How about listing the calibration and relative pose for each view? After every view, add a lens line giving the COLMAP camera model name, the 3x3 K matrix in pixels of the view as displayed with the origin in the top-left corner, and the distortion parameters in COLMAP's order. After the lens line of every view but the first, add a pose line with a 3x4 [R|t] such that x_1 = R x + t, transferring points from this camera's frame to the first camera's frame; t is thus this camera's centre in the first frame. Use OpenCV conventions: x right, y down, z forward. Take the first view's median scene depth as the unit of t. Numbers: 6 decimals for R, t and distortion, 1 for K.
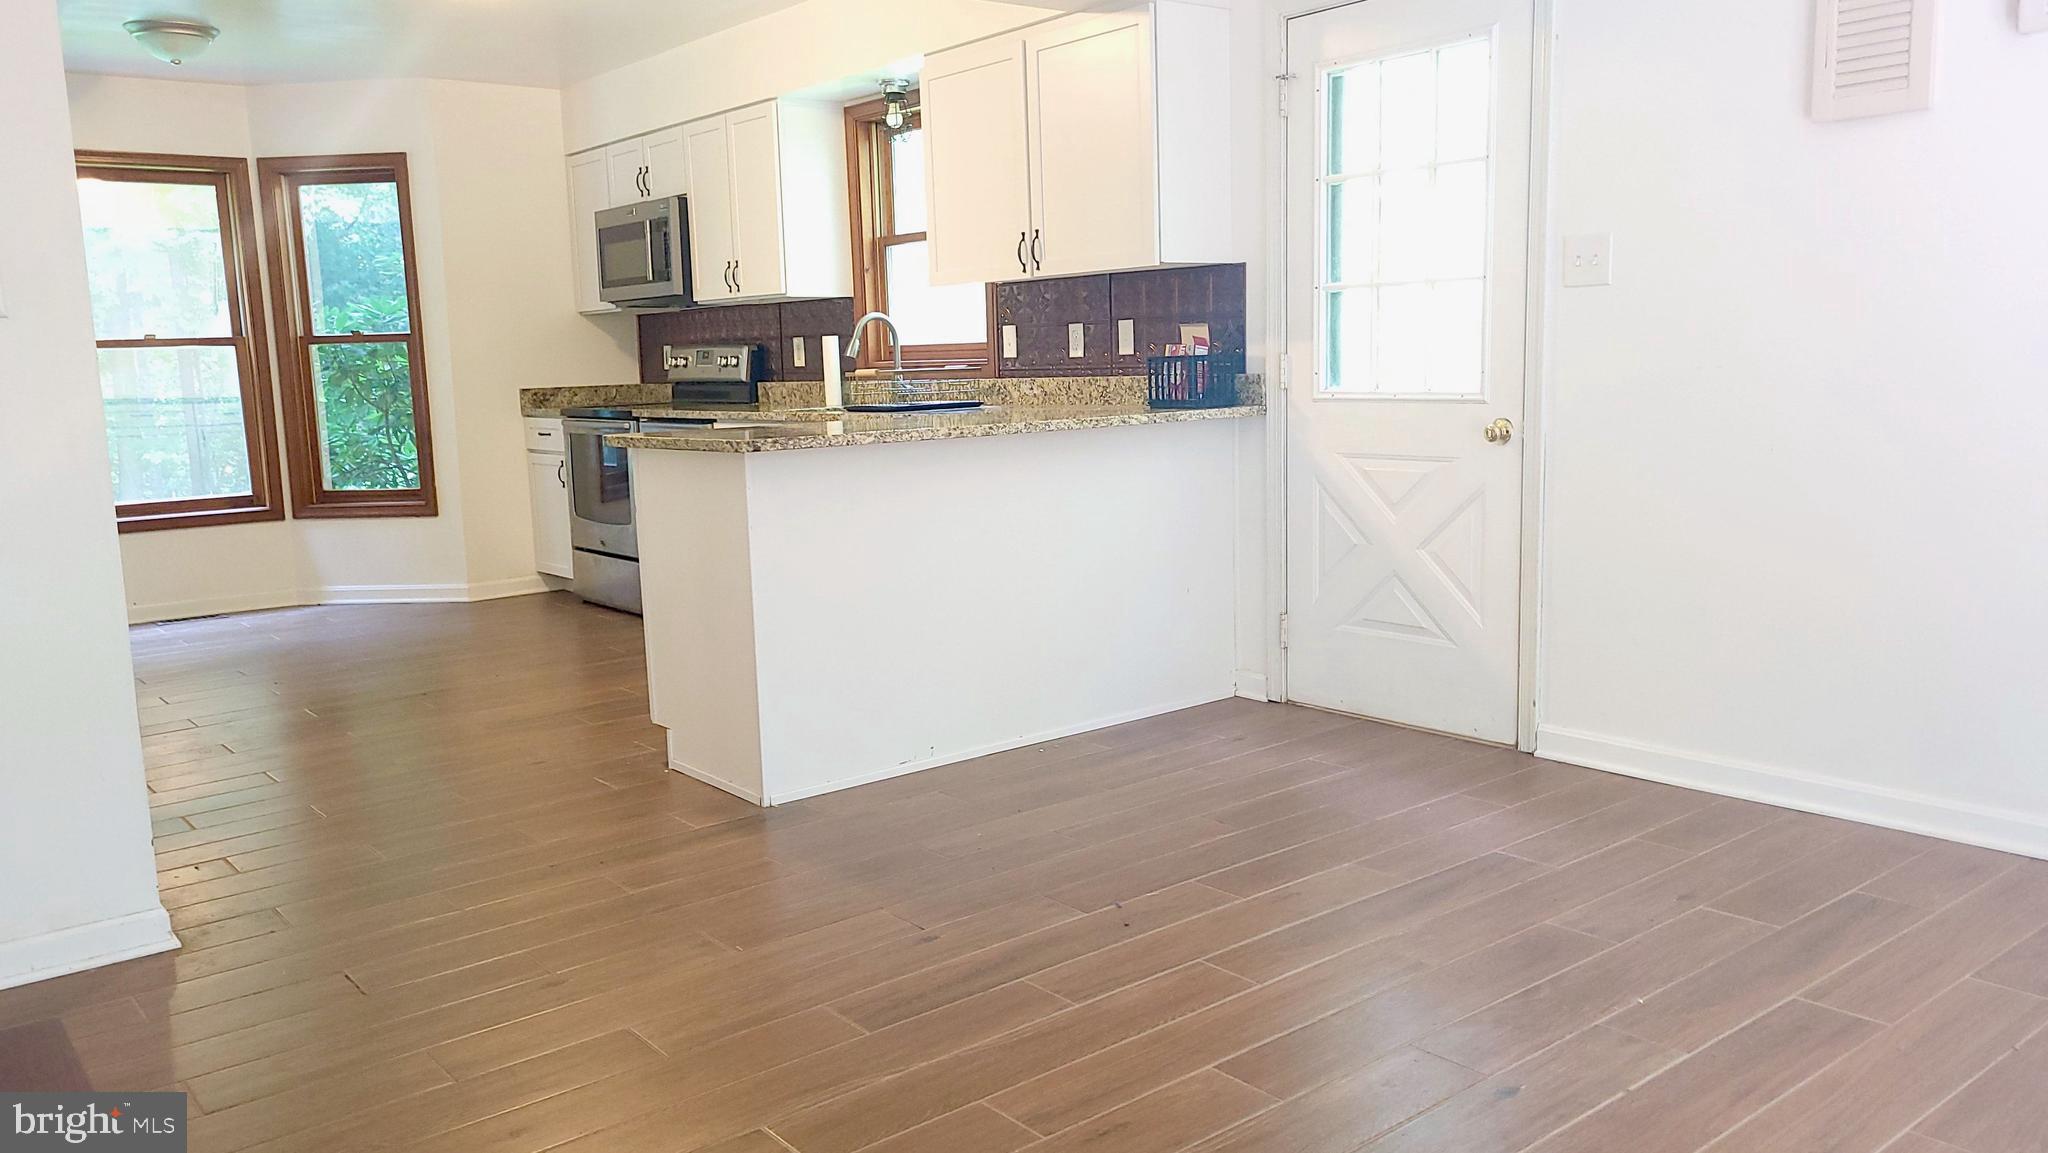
lens RADIAL K [[1552.2, 0, 1024.5], [0, 1552.2, 578.3], [0, 0, 1]] dist [0.032411, 0.000613]
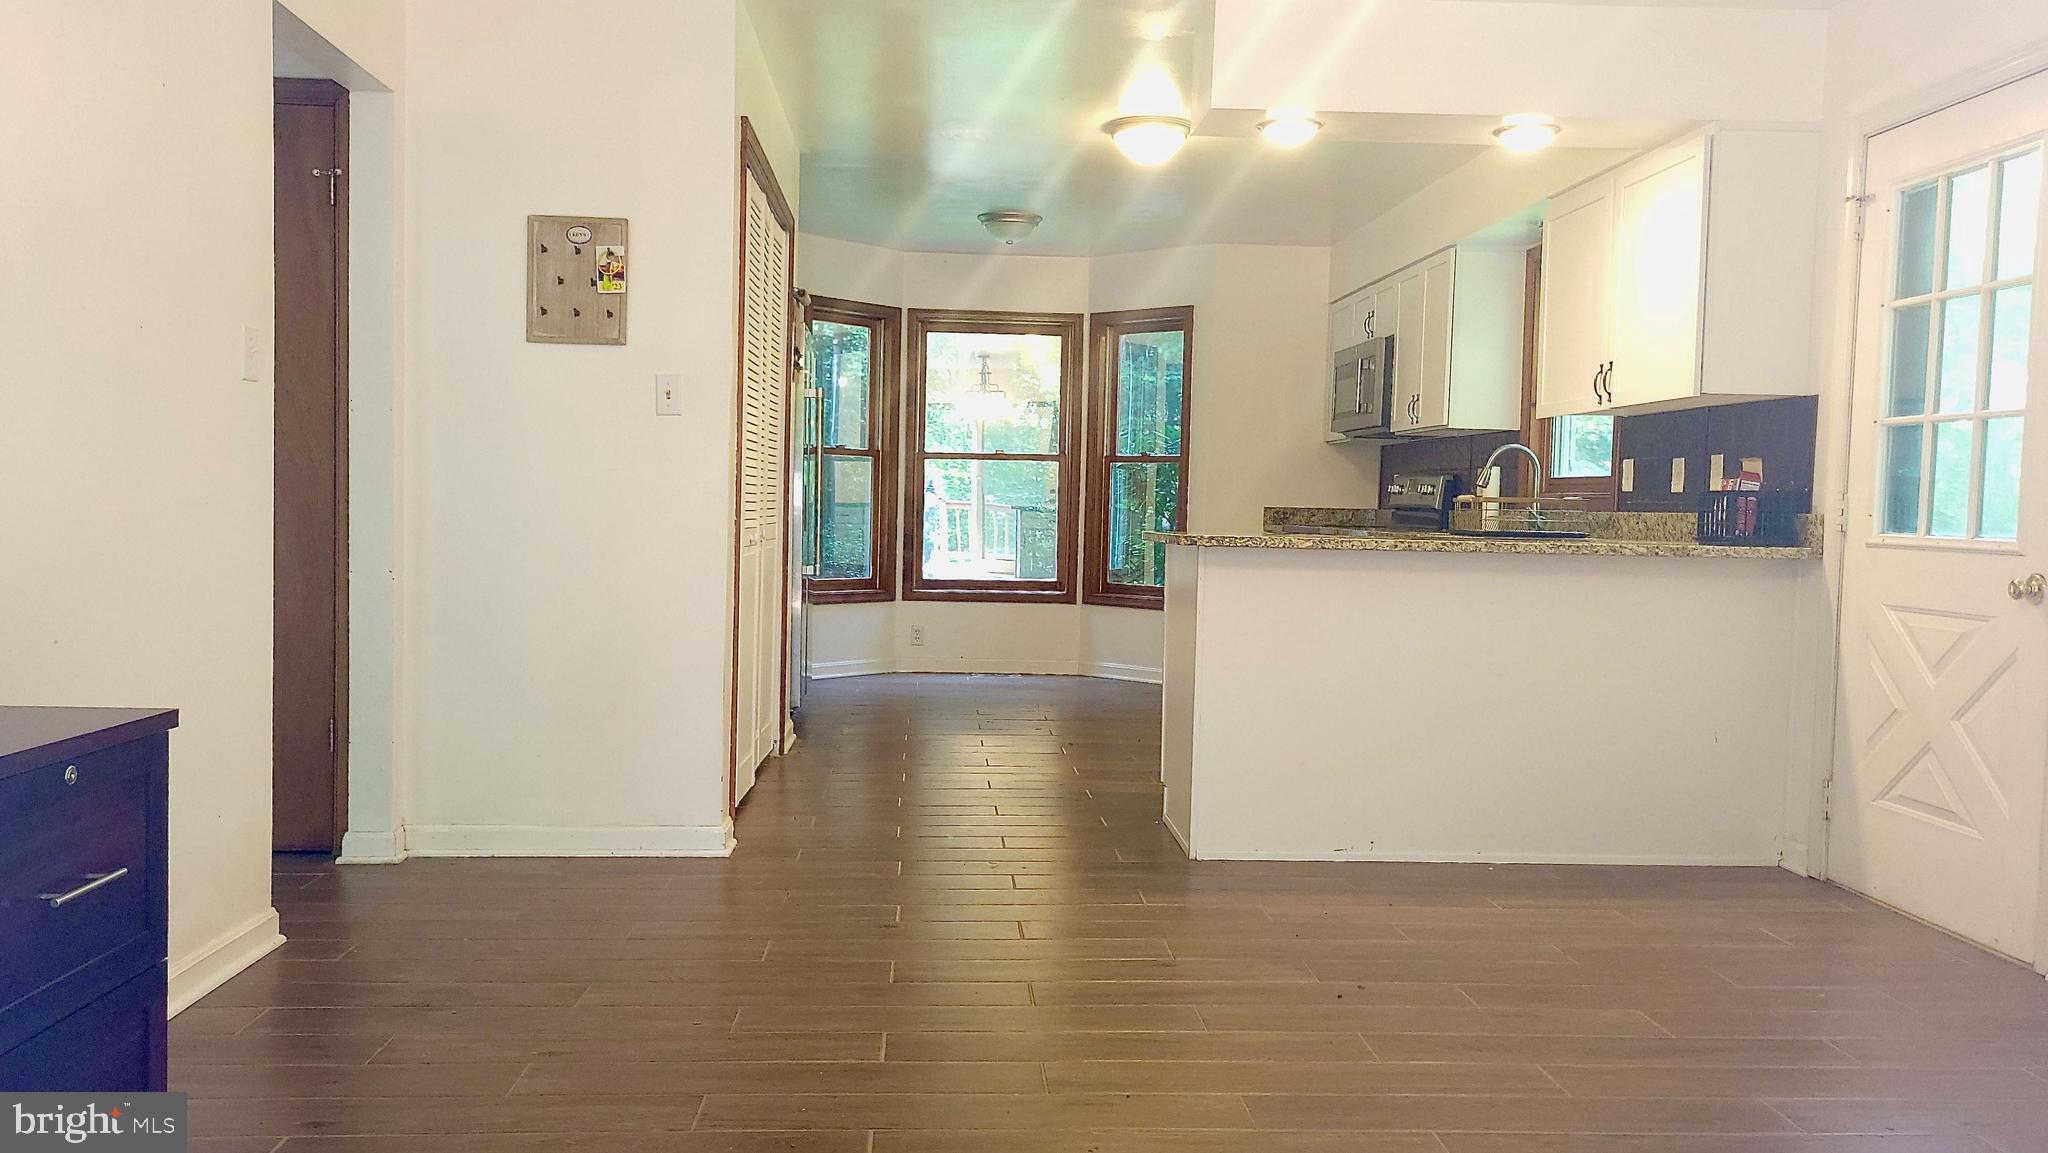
lens RADIAL K [[1552.2, 0, 1021.1], [0, 1552.2, 575.9], [0, 0, 1]] dist [0.032411, 0.000613]
pose [[0.808801, 0.077355, -0.582973, 0.257492], [-0.131473, 0.990005, -0.051038, 0.011179], [0.573198, 0.117925, 0.810887, -0.011277]]
